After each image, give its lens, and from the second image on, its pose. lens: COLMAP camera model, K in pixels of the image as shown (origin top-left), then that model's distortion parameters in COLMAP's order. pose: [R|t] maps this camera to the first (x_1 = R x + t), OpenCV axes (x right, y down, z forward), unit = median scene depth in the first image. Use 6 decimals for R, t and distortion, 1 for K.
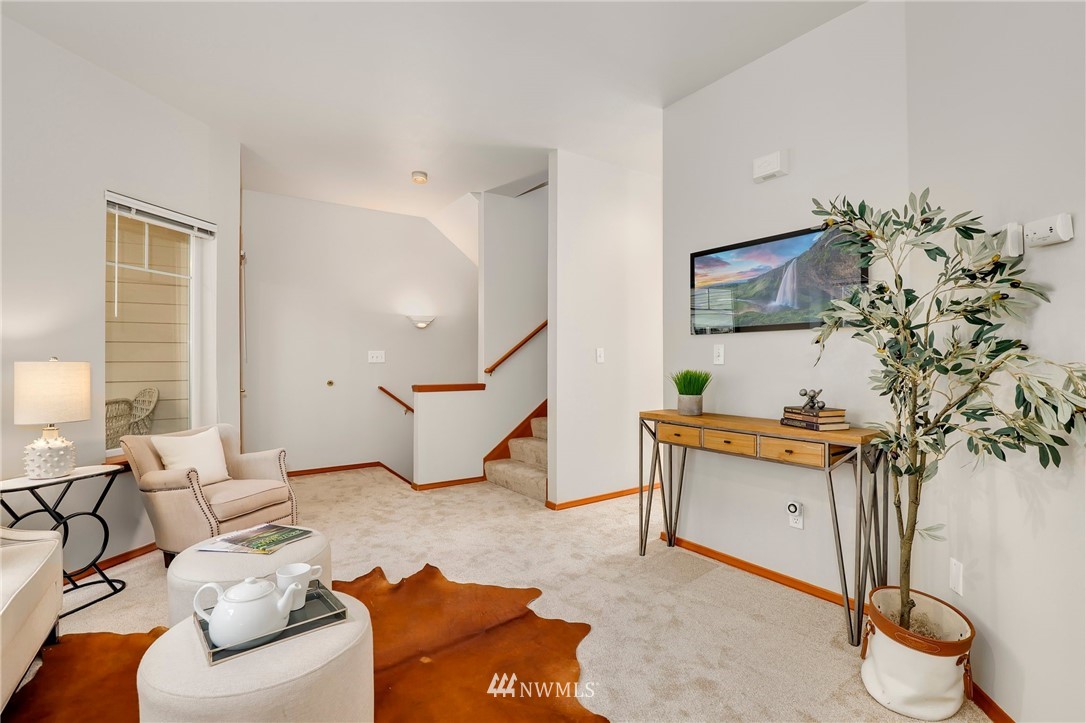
lens RADIAL K [[513.4, 0, 543.0], [0, 513.4, 361.5], [0, 0, 1]] dist [-0.004795, -0.000114]
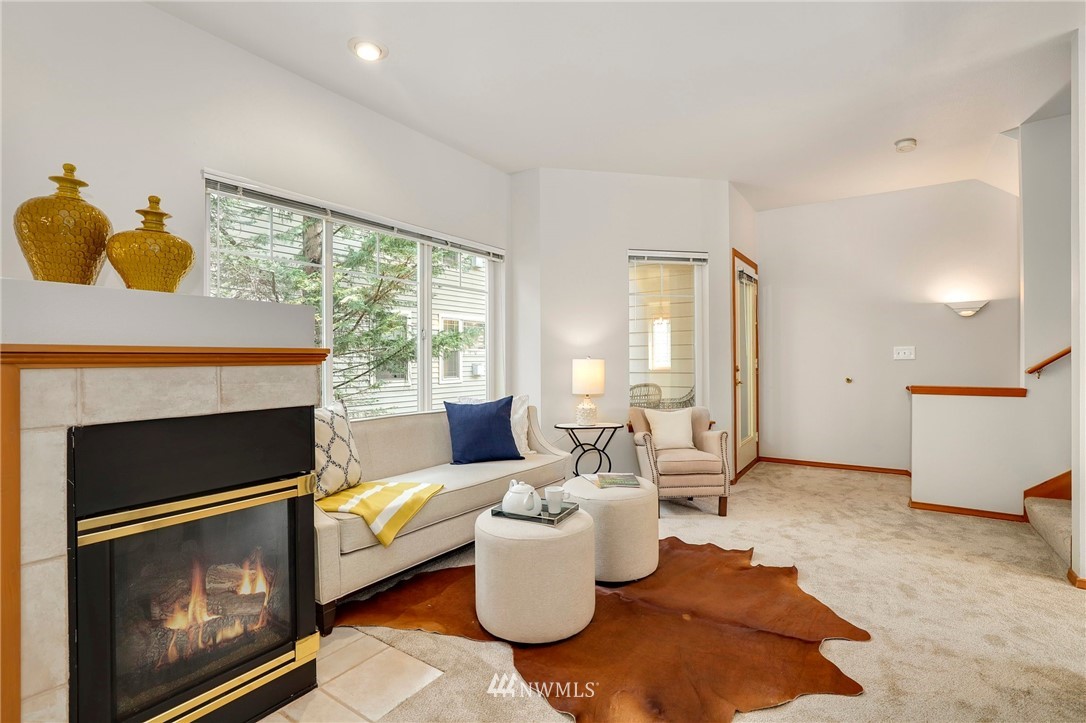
lens RADIAL K [[498.6, 0, 561.1], [0, 498.6, 361.2], [0, 0, 1]] dist [0.000348, 0.000740]
pose [[0.392174, 0.004329, -0.919881, 0.390577], [0.002717, 0.999979, 0.005865, -0.002042], [0.919887, -0.004800, 0.392154, 0.169987]]
